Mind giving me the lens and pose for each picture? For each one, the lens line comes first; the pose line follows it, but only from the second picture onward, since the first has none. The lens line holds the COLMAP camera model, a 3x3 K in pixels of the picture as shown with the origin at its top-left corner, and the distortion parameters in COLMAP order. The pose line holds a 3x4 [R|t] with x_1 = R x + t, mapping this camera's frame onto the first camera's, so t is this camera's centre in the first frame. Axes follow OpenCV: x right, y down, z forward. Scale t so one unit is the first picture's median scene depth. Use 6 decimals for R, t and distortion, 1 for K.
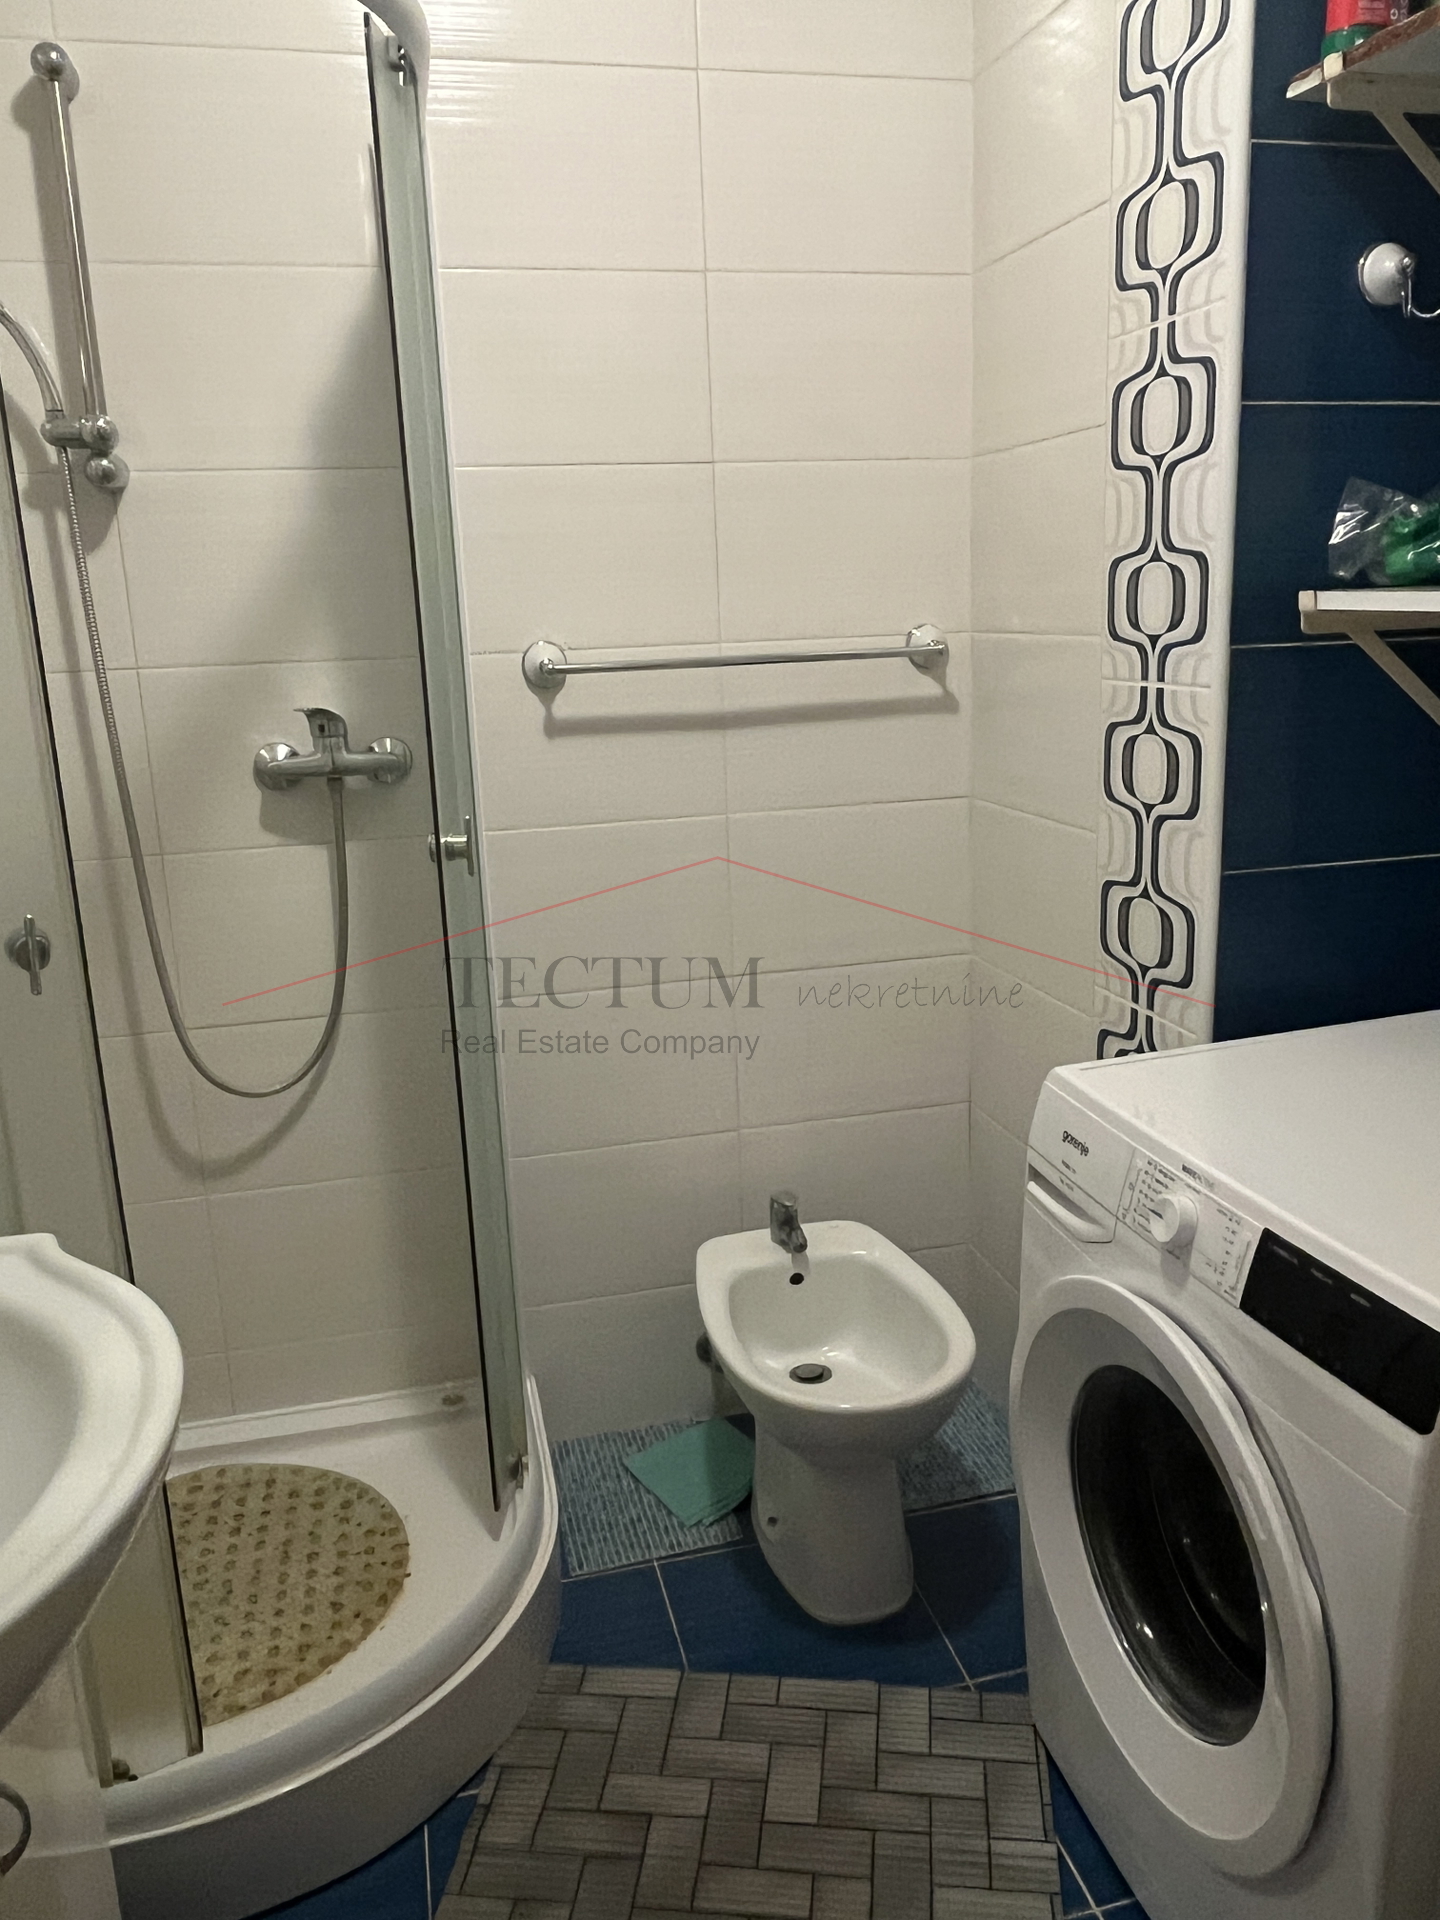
lens RADIAL K [[1440.5, 0, 725.1], [0, 1440.5, 961.4], [0, 0, 1]] dist [-0.014551, 0.000128]
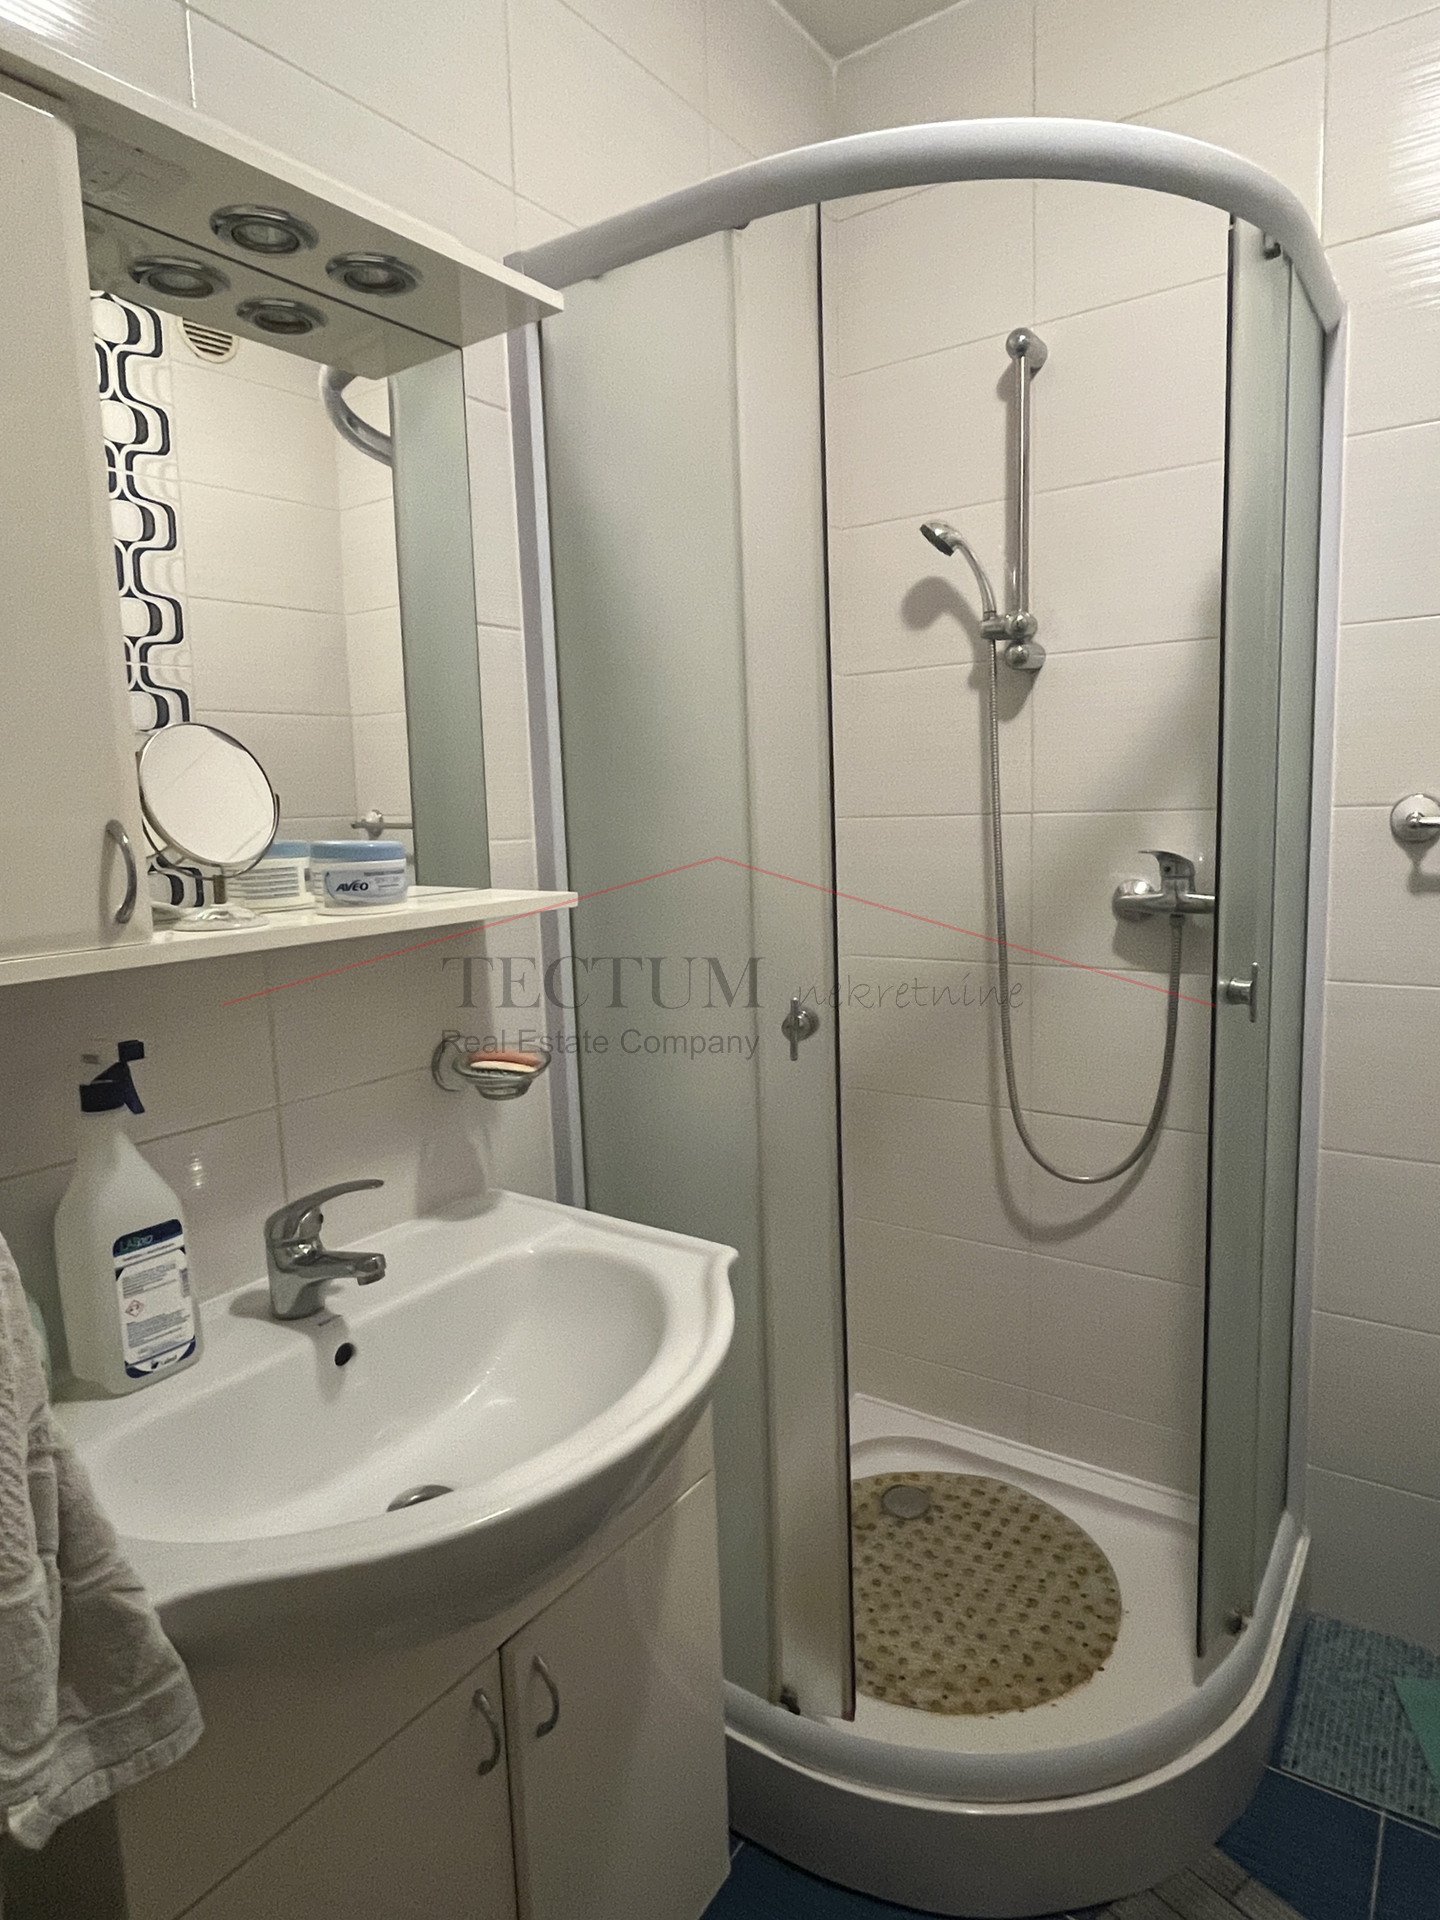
lens RADIAL K [[1117.0, 0, 723.2], [0, 1117.0, 952.3], [0, 0, 1]] dist [-0.004788, -0.001127]
pose [[0.670129, 0.112386, -0.733687, 0.128594], [-0.170741, 0.985303, -0.005022, -0.036210], [0.722340, 0.128636, 0.679469, 0.175608]]
